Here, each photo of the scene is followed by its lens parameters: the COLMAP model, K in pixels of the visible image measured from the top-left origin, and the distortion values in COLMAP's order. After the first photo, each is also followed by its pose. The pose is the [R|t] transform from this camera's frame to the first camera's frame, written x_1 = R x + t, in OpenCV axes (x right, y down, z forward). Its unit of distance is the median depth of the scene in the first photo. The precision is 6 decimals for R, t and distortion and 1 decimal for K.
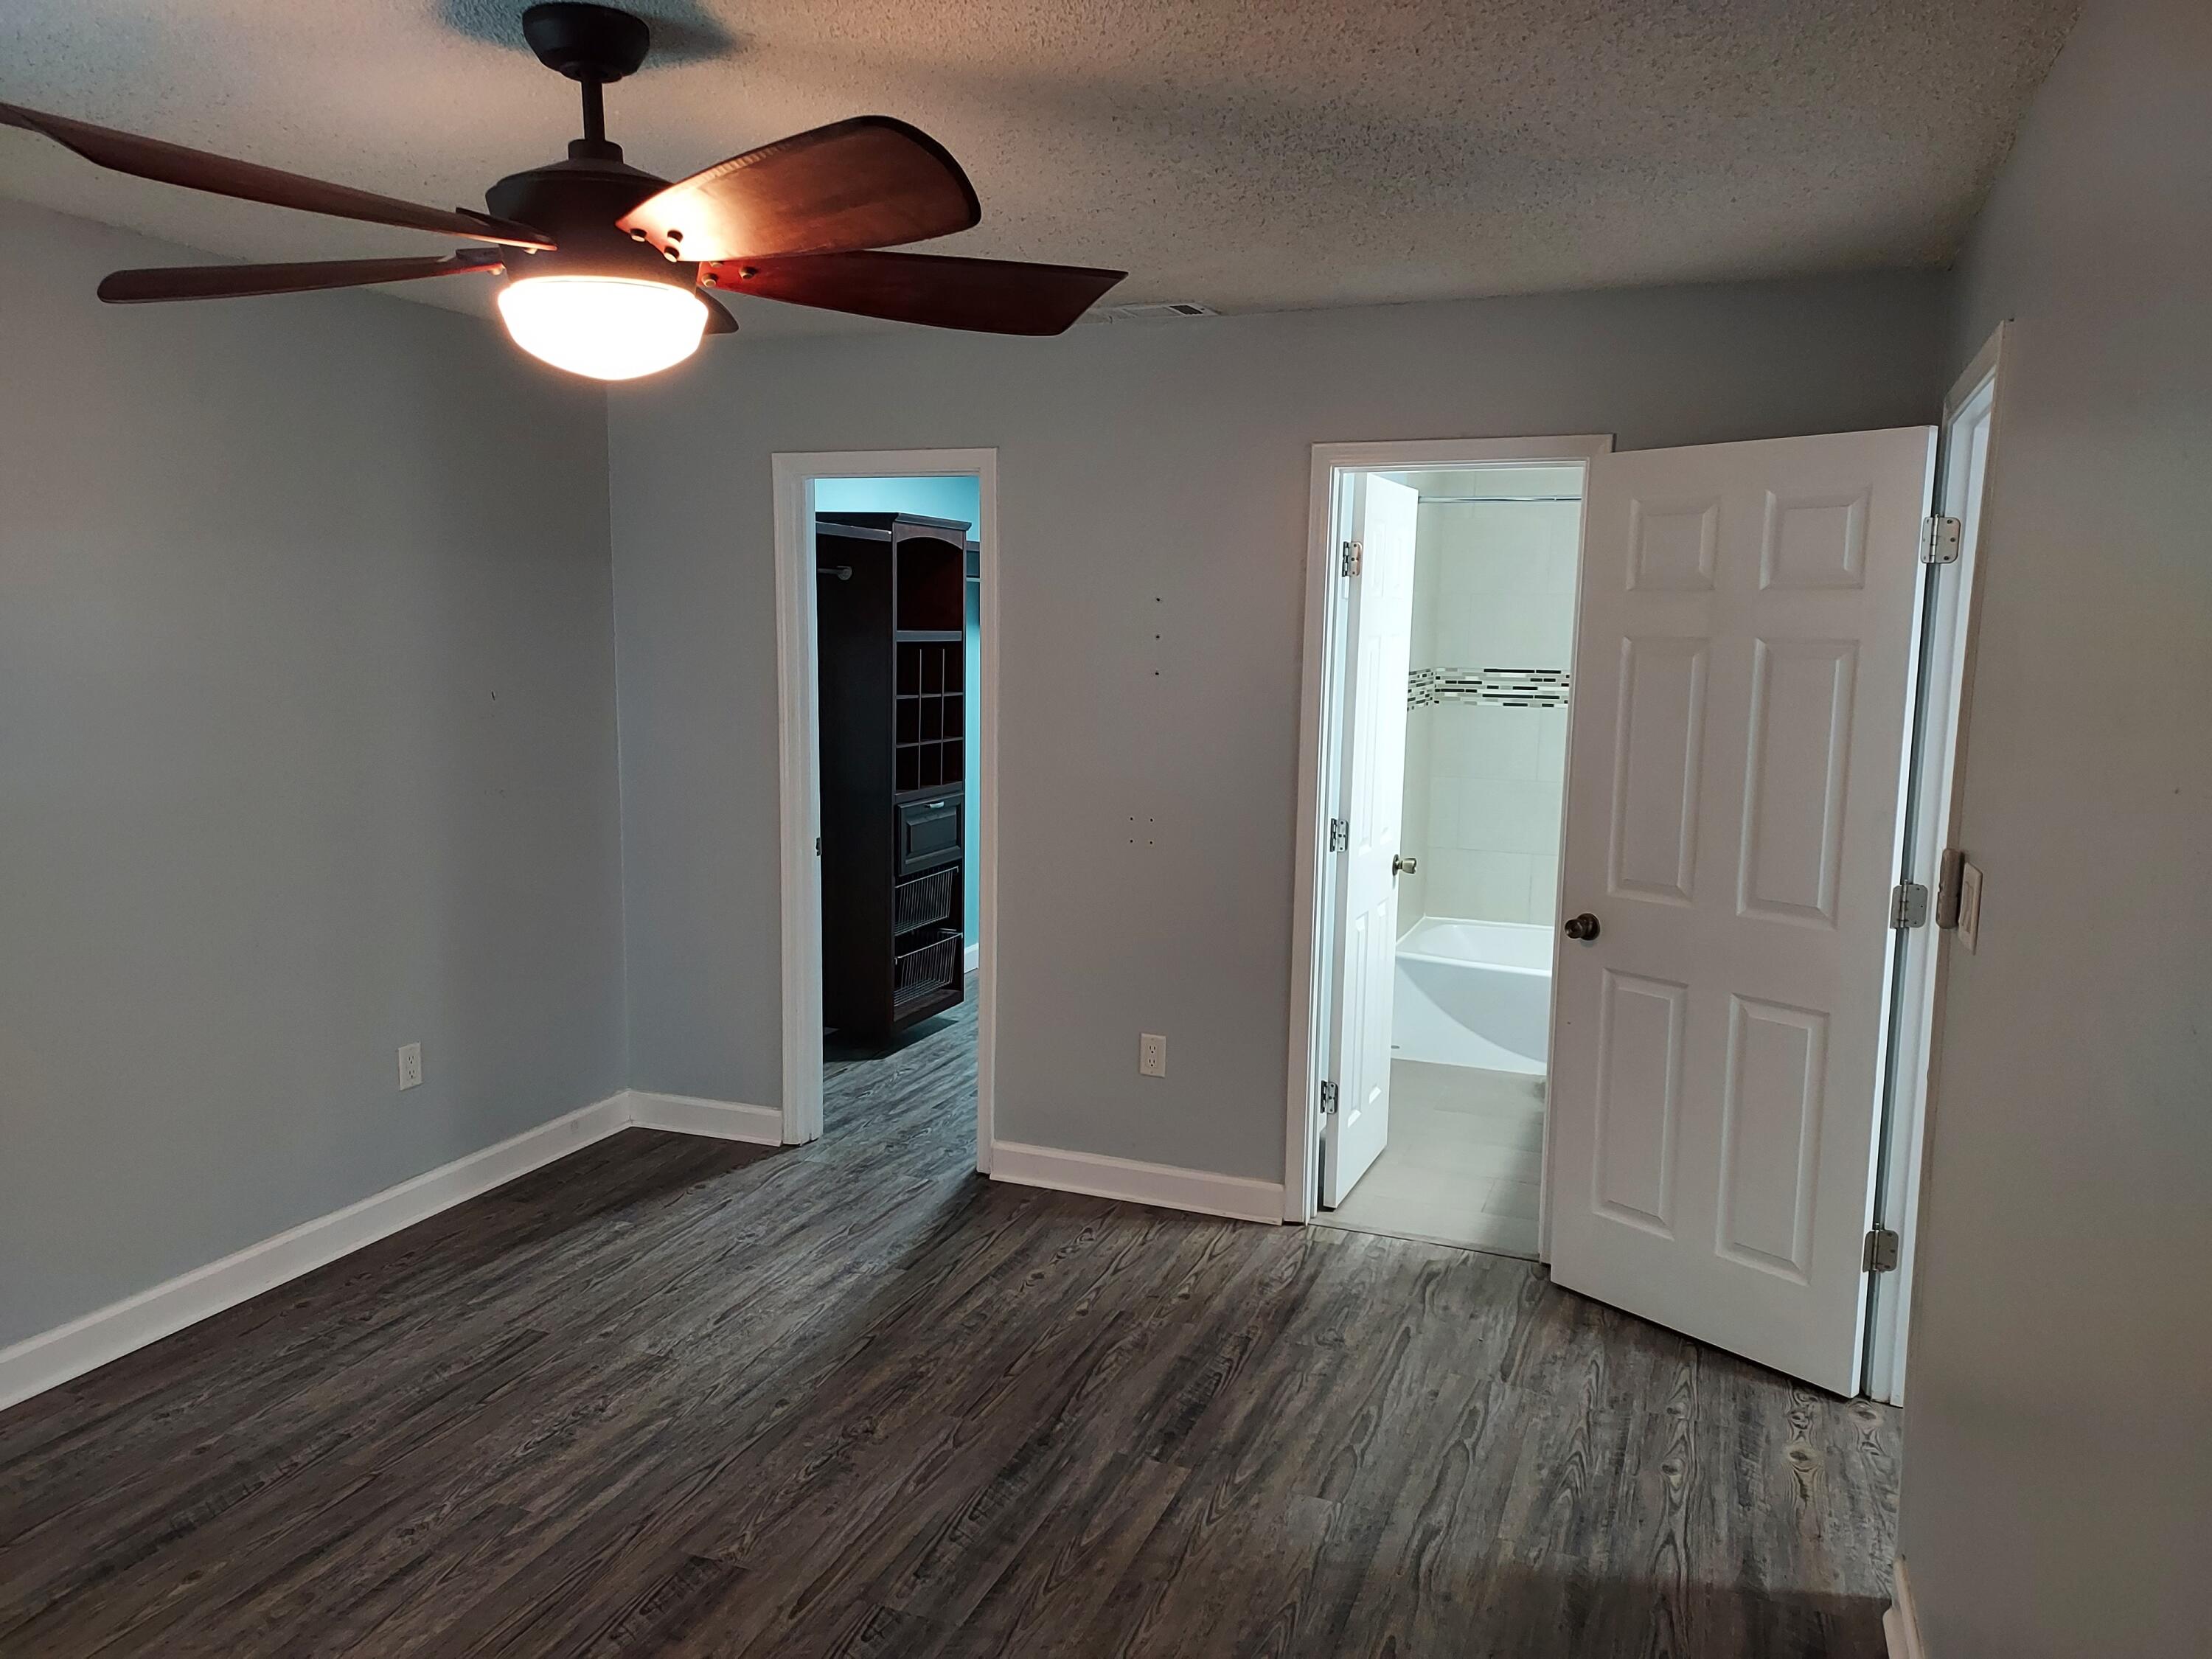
lens RADIAL K [[1570.9, 0, 1112.9], [0, 1570.9, 861.3], [0, 0, 1]] dist [0.036576, -0.022628]
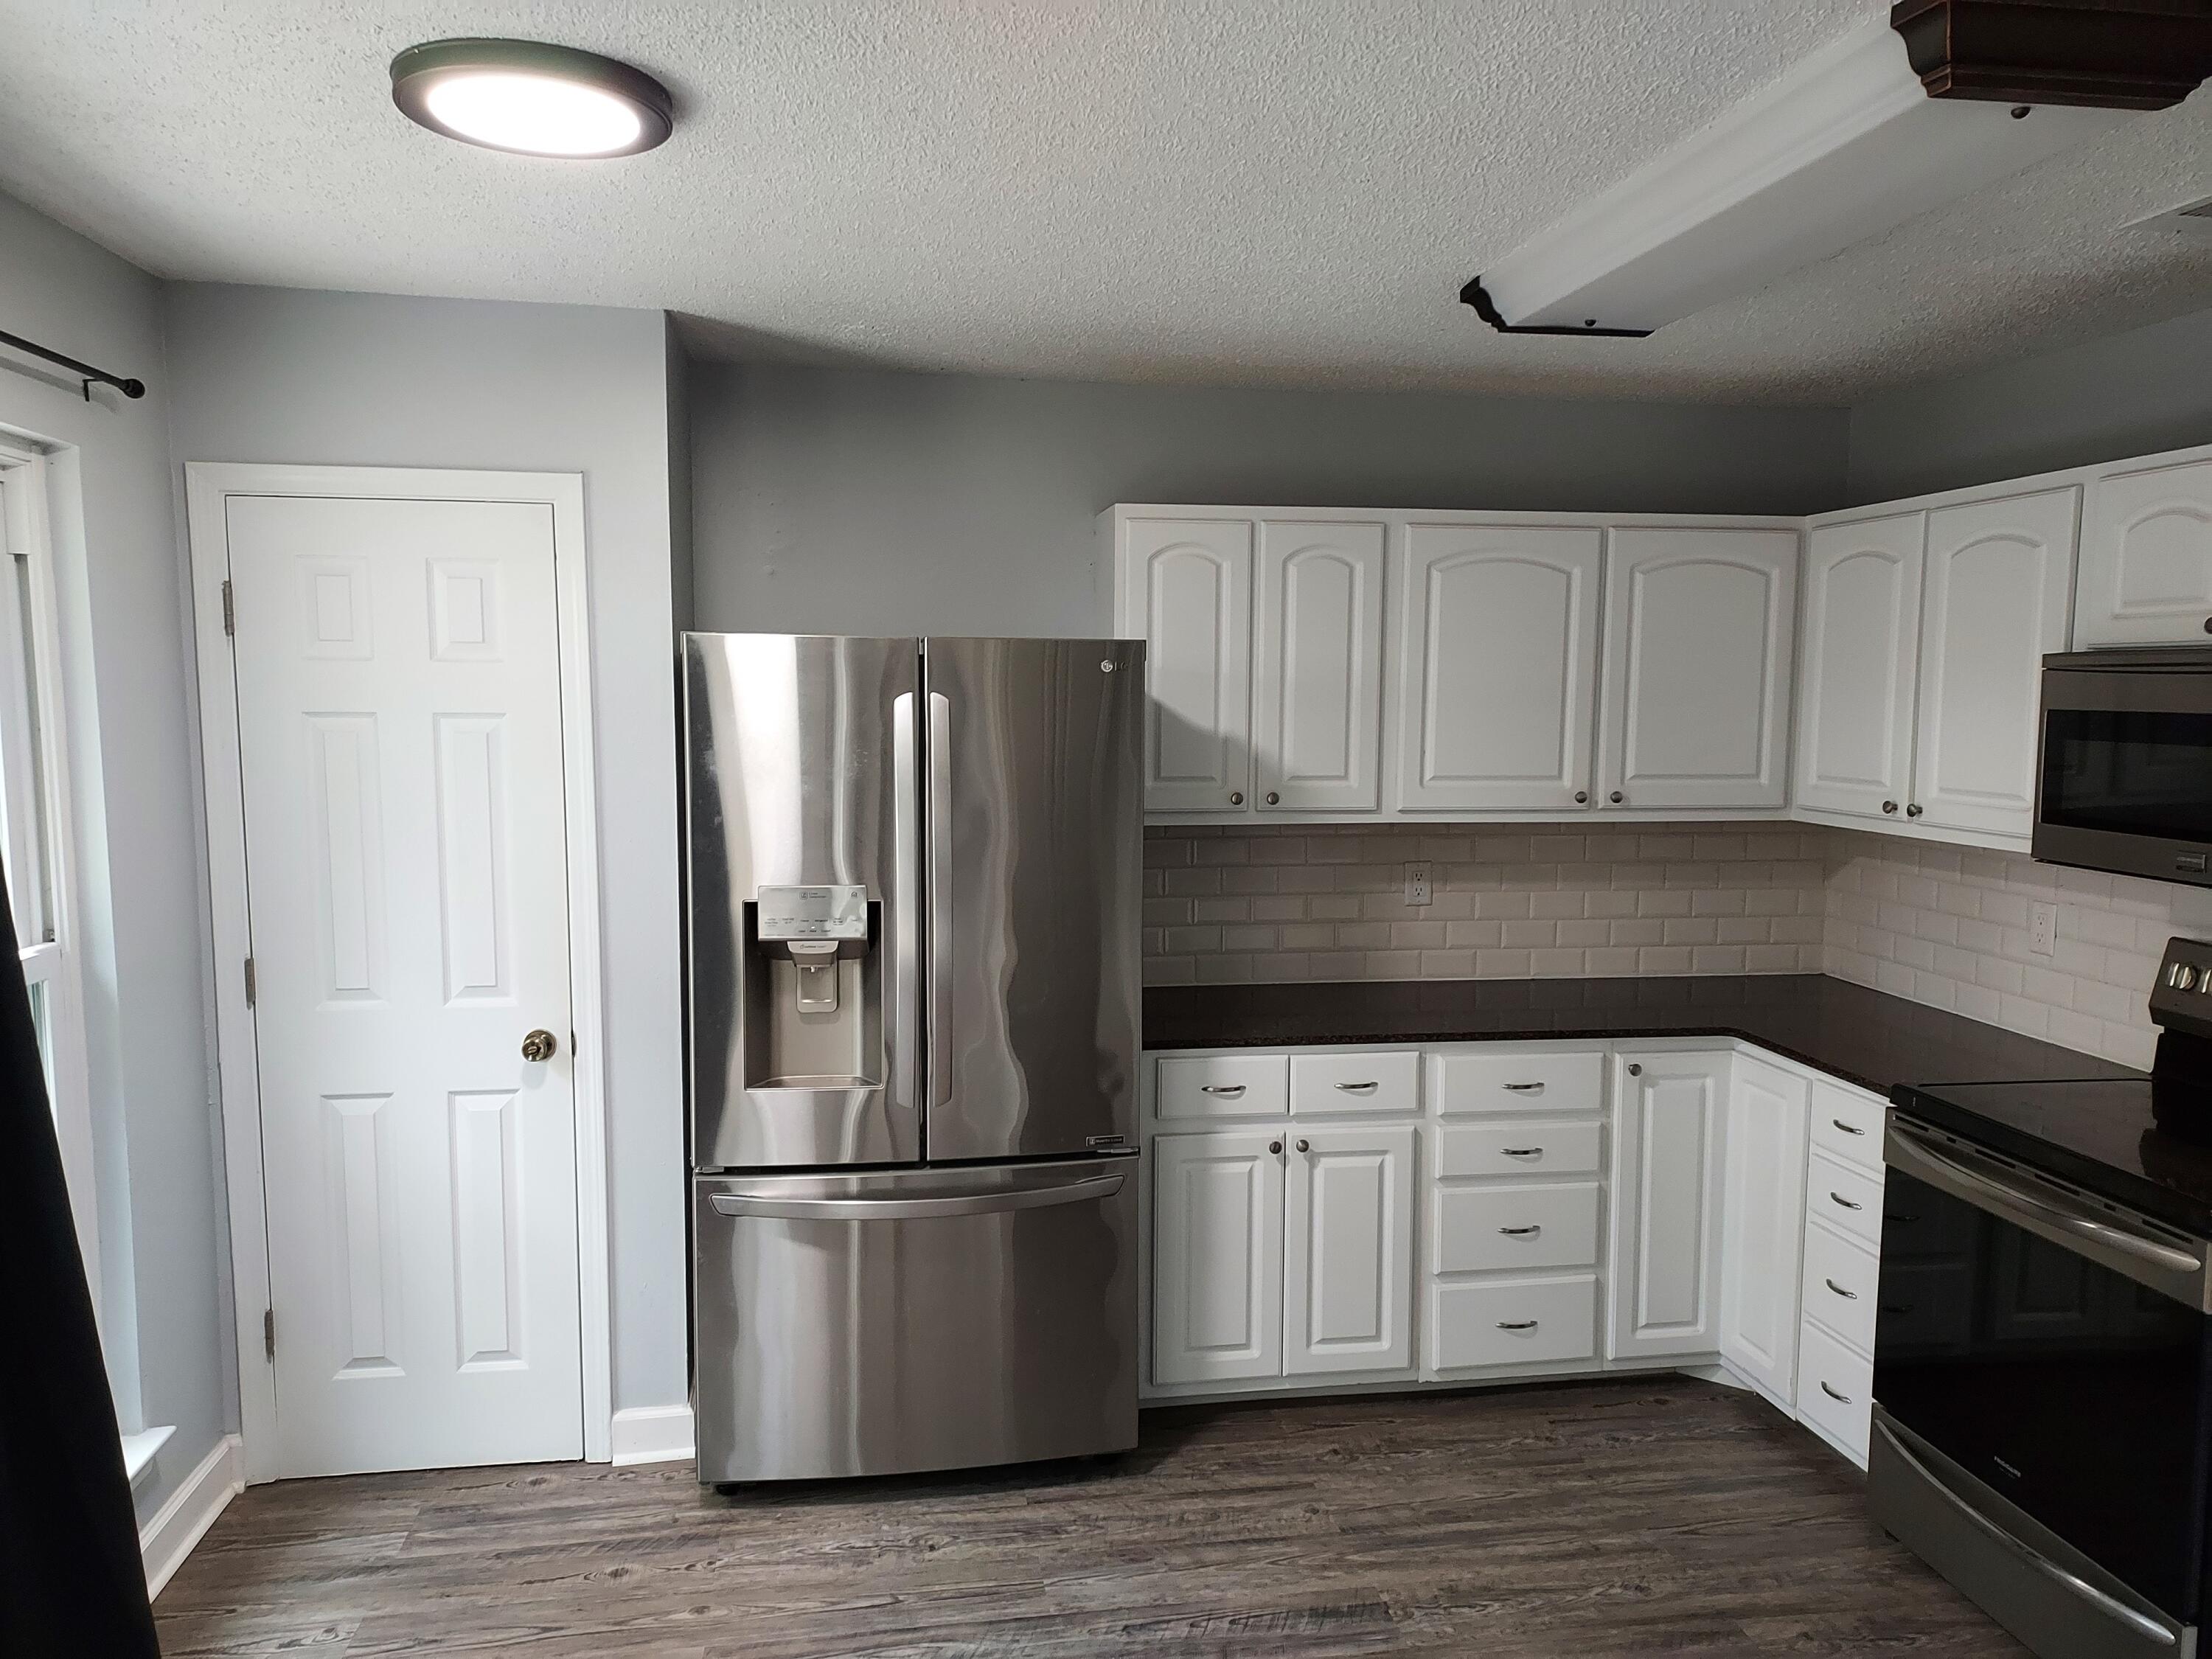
lens RADIAL K [[1570.9, 0, 1104.9], [0, 1570.9, 836.7], [0, 0, 1]] dist [0.036576, -0.022628]
pose [[-0.522161, -0.102041, 0.846720, -1.063127], [0.119381, 0.974296, 0.191036, -0.286844], [-0.844450, 0.200834, -0.496558, 1.671901]]
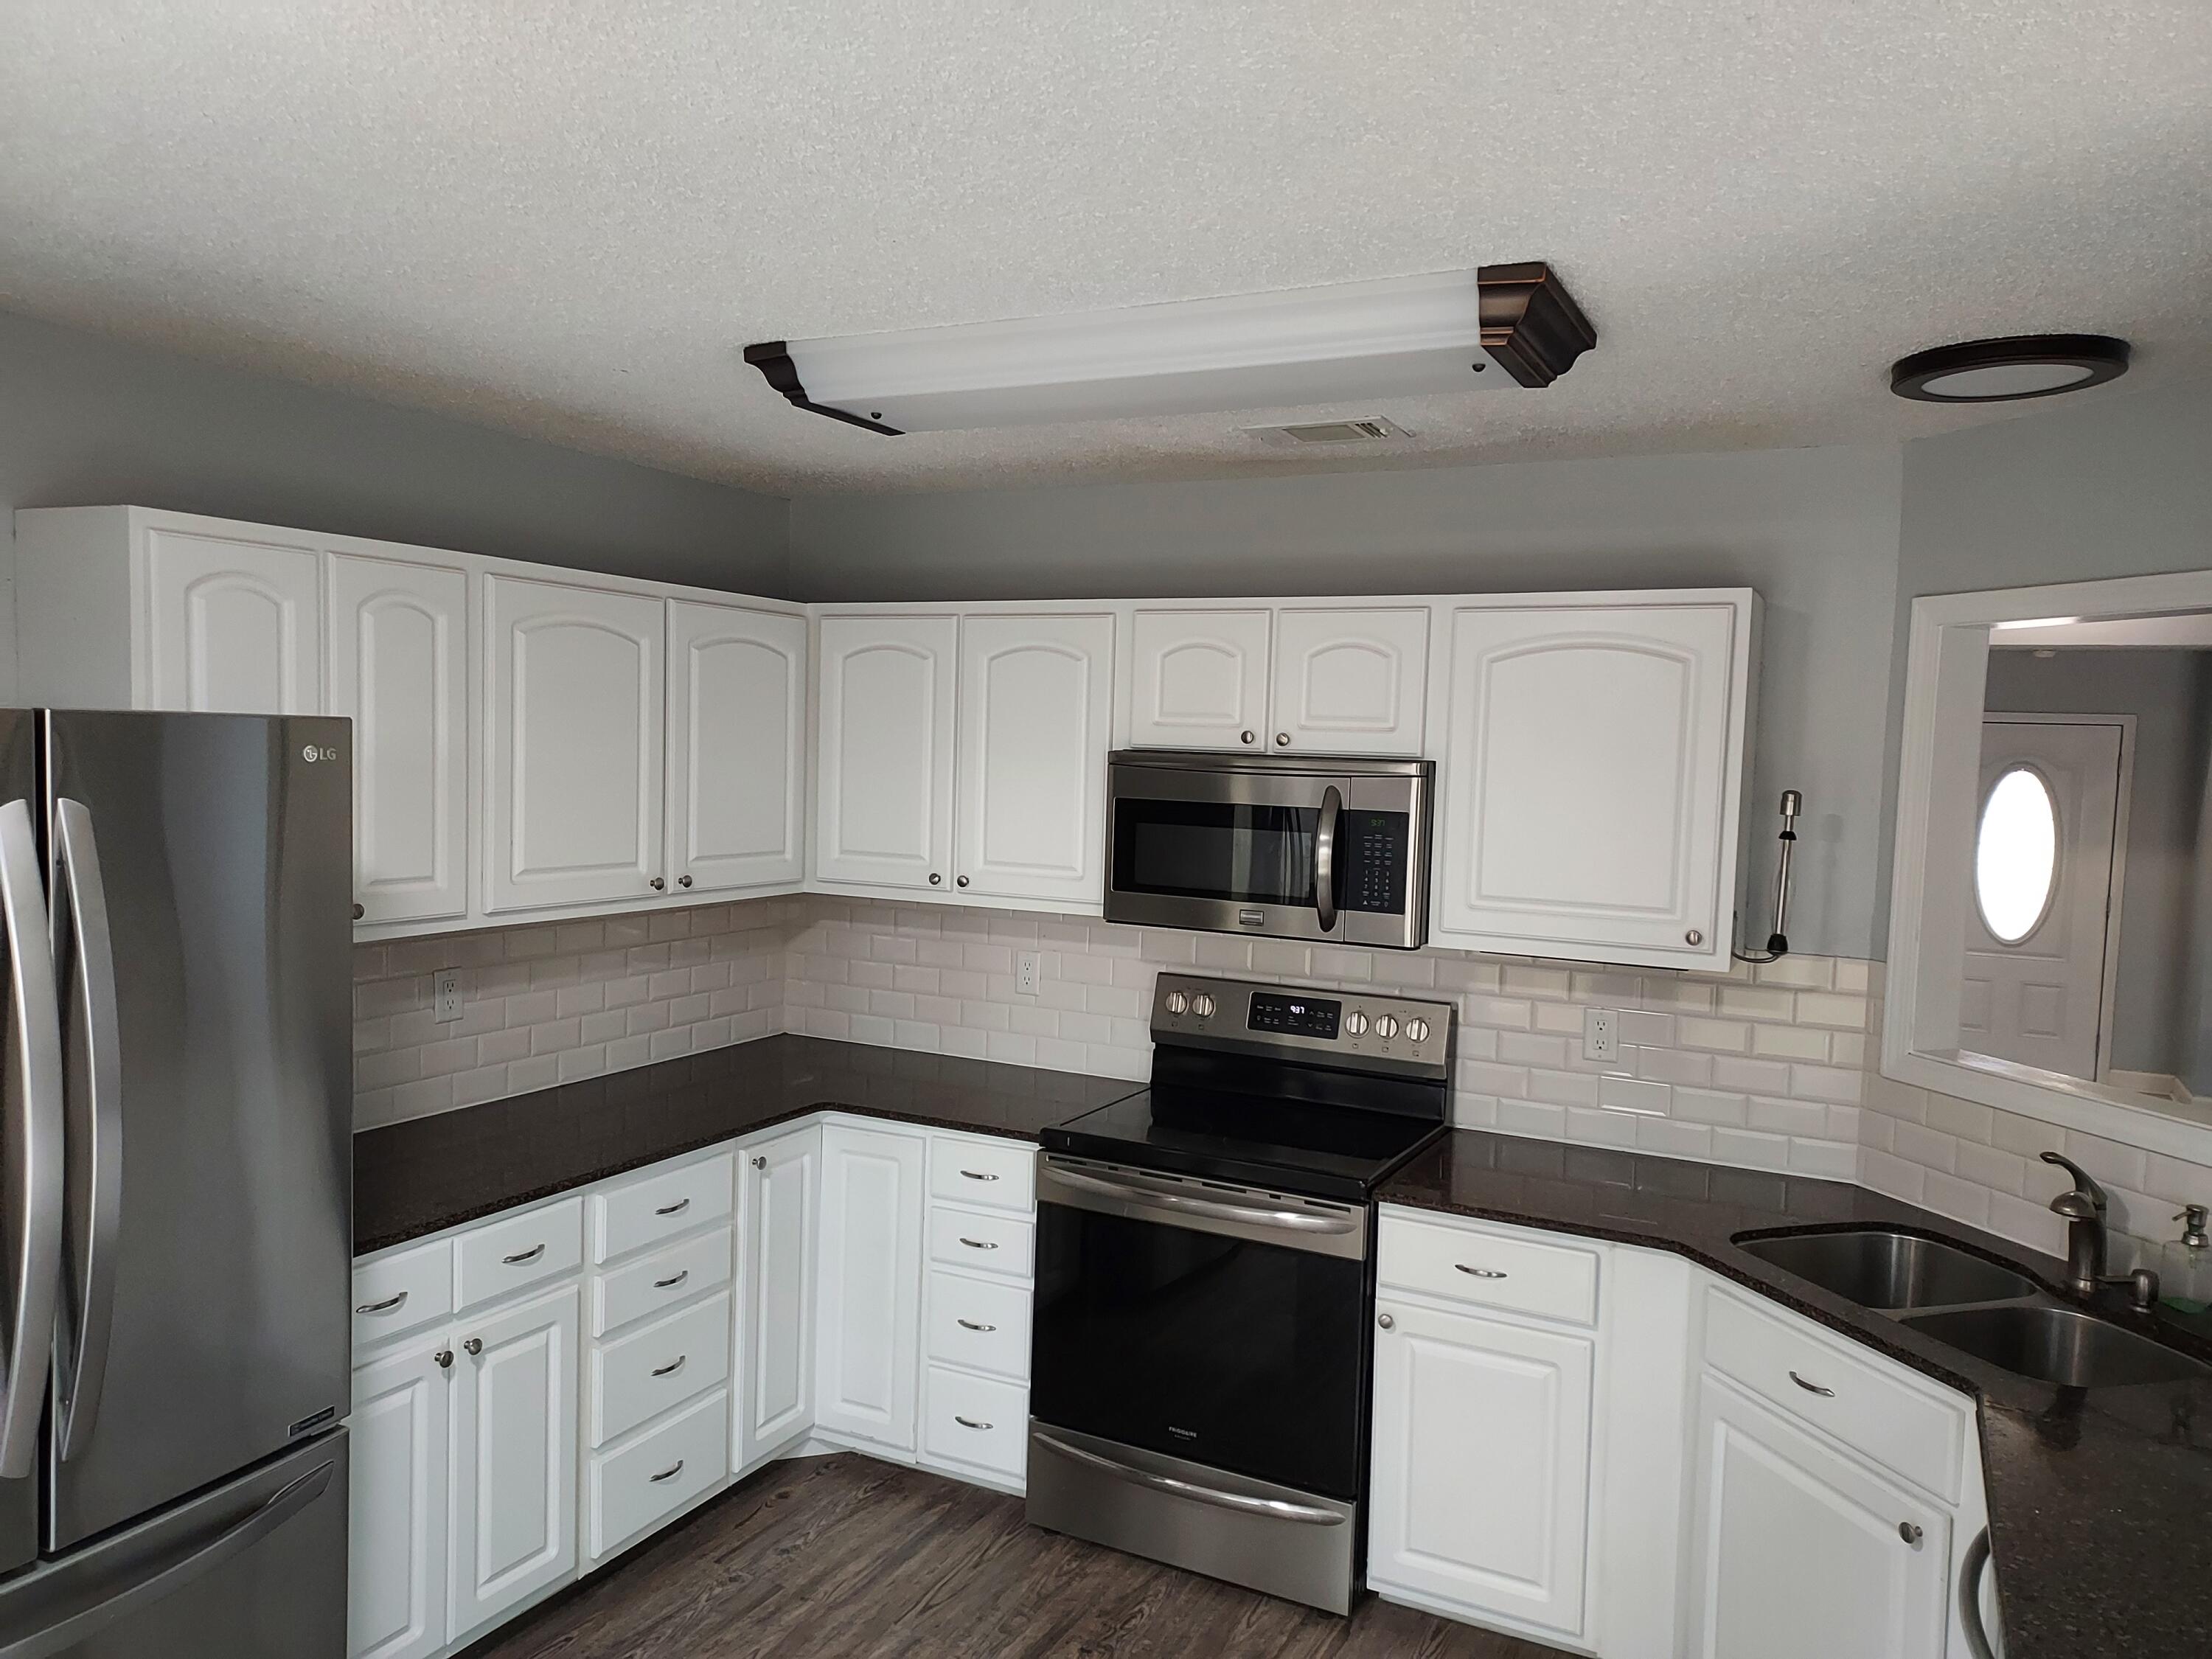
lens RADIAL K [[1570.9, 0, 1108.4], [0, 1570.9, 828.2], [0, 0, 1]] dist [0.036576, -0.022628]
pose [[-0.995810, -0.050605, 0.076170, -0.593962], [-0.033409, 0.976677, 0.212099, -0.335711], [-0.085127, 0.208665, -0.974275, 1.837099]]
